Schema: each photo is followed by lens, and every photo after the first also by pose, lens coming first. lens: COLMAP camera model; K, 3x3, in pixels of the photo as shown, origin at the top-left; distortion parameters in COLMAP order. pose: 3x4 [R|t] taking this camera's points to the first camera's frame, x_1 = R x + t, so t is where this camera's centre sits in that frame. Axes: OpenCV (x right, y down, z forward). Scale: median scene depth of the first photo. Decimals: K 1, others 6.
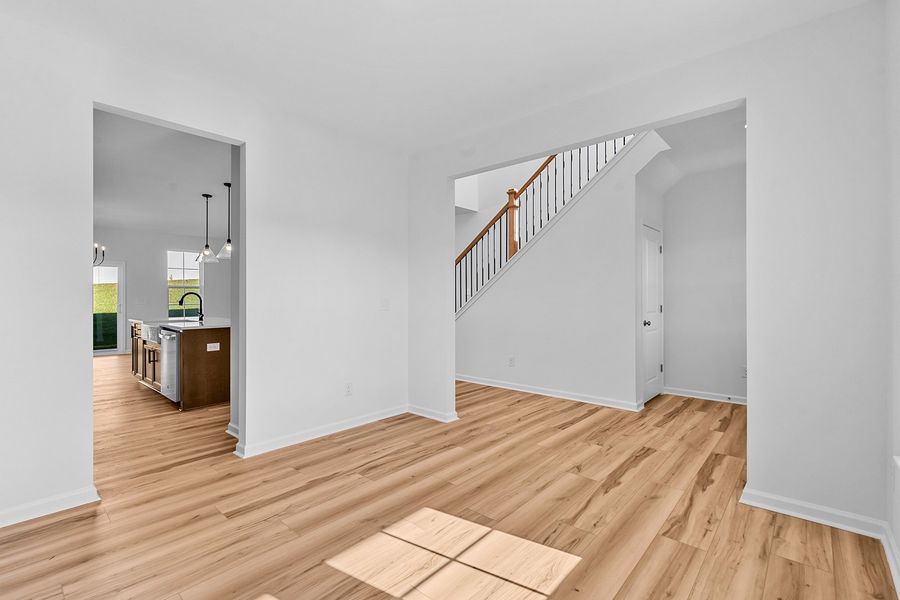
lens RADIAL K [[409.4, 0, 455.1], [0, 409.4, 300.3], [0, 0, 1]] dist [-0.010365, -0.000015]
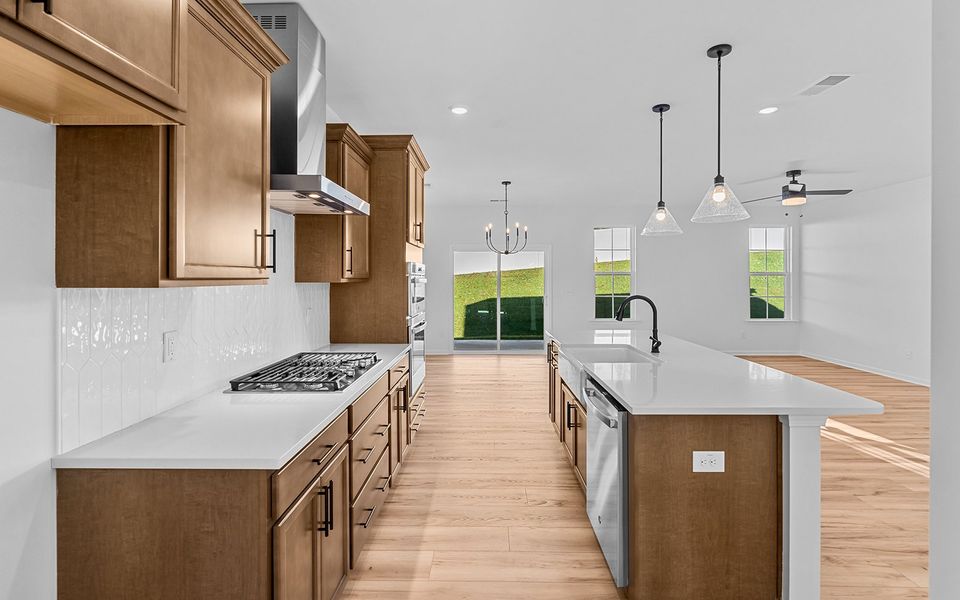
lens RADIAL K [[439.4, 0, 481.7], [0, 439.4, 276.7], [0, 0, 1]] dist [-0.002789, -0.000111]
pose [[0.651678, -0.000516, -0.758495, -0.331794], [-0.004239, 0.999982, -0.004322, -0.036194], [0.758484, 0.006032, 0.651664, 0.458706]]
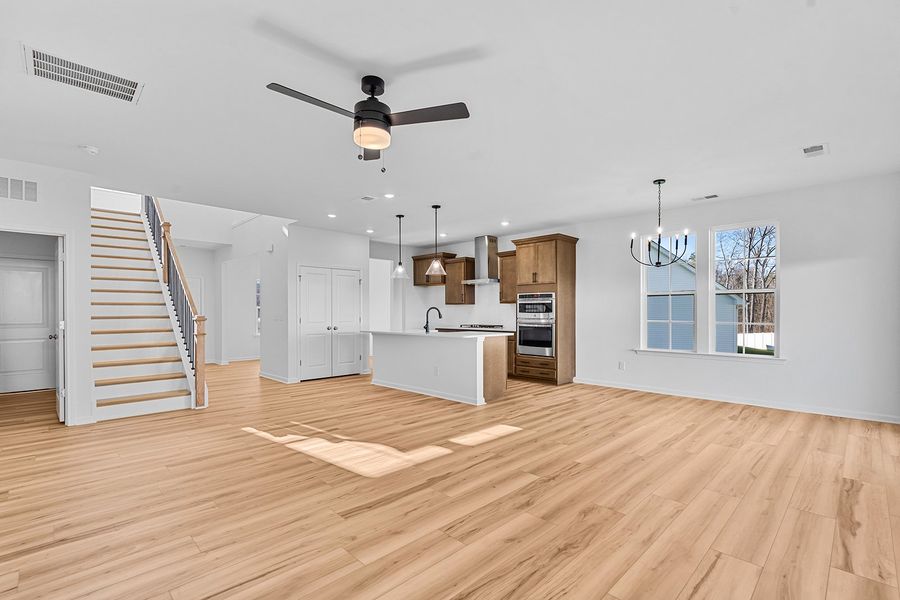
lens RADIAL K [[409.4, 0, 455.1], [0, 409.4, 300.3], [0, 0, 1]] dist [-0.010365, -0.000015]
pose [[-0.997908, 0.006698, 0.064297, -0.719167], [0.005054, 0.999657, -0.025700, -0.008265], [-0.064447, -0.025322, -0.997600, 1.979647]]
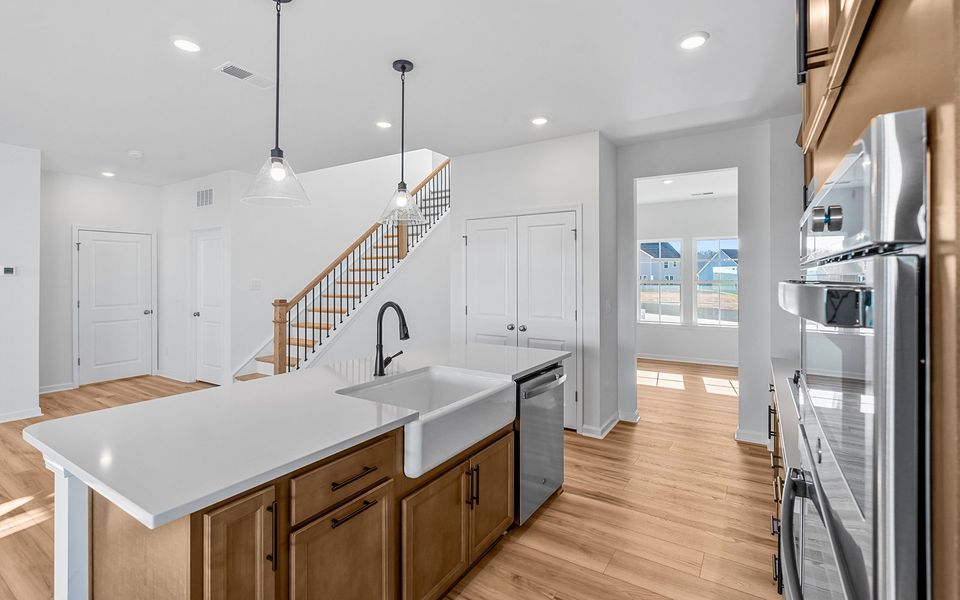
lens RADIAL K [[439.4, 0, 481.7], [0, 439.4, 276.7], [0, 0, 1]] dist [-0.002789, -0.000111]
pose [[-0.160065, 0.006130, 0.987087, -0.963734], [0.005007, 0.999973, -0.005398, -0.036840], [-0.987094, 0.004078, -0.160092, 0.901431]]
